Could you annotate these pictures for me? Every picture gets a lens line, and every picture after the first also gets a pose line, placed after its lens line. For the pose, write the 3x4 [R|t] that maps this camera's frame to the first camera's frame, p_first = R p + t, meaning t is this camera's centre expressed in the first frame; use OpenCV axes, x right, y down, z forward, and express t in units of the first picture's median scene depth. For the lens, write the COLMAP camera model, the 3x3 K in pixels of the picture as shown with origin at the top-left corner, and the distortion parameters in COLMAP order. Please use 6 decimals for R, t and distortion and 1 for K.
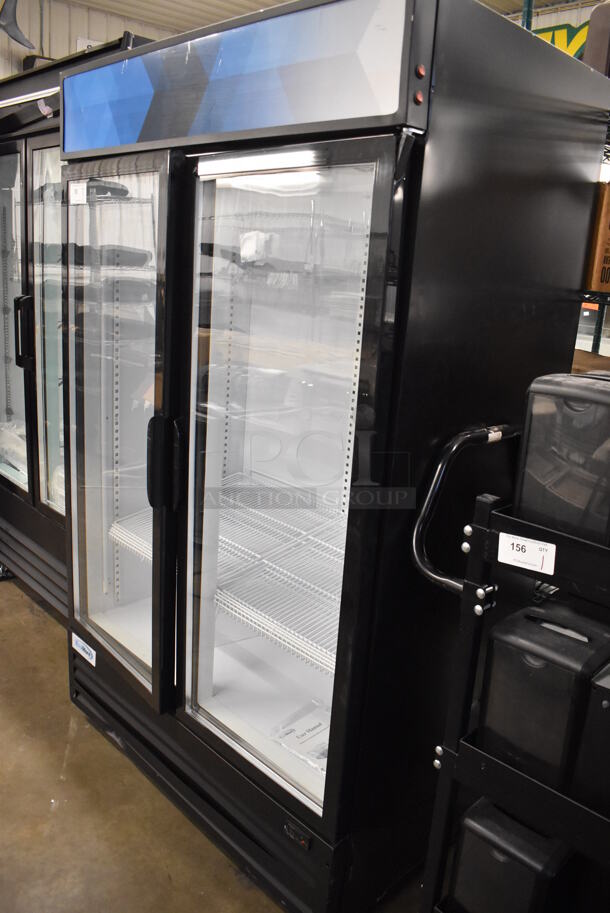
lens RADIAL K [[711.8, 0, 305.0], [0, 711.8, 456.5], [0, 0, 1]] dist [-0.072478, 0.004595]
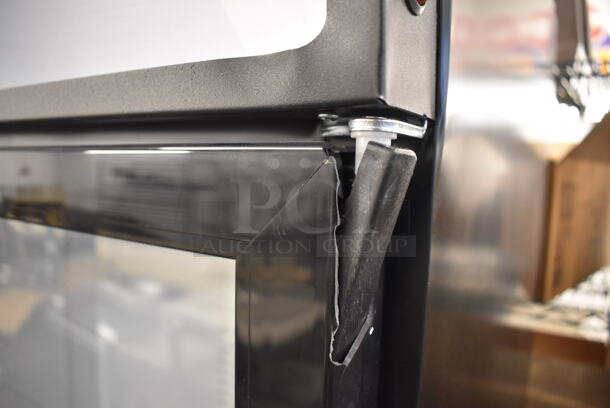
lens RADIAL K [[475.6, 0, 305.0], [0, 475.6, 204.0], [0, 0, 1]] dist [-0.072478, 0.004595]
pose [[0.976511, -0.047161, 0.210245, 0.060084], [0.086091, 0.979881, -0.180059, -0.262642], [-0.197523, 0.193930, 0.960924, 0.545213]]
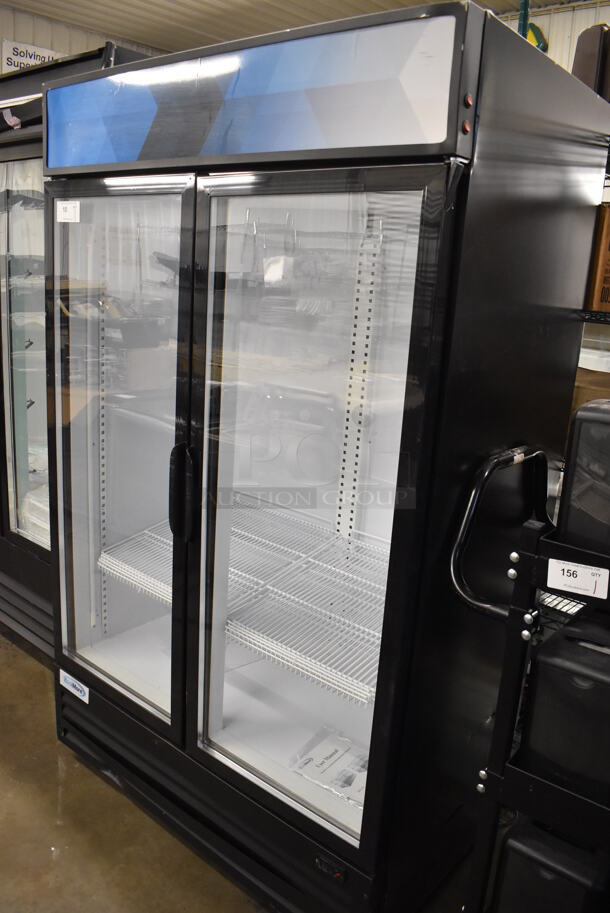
lens RADIAL K [[711.8, 0, 305.0], [0, 711.8, 456.5], [0, 0, 1]] dist [-0.072478, 0.004595]
pose [[0.994123, -0.031040, 0.103712, -0.113136], [0.031531, 0.999498, -0.003095, -0.030460], [-0.103564, 0.006347, 0.994603, 0.022647]]
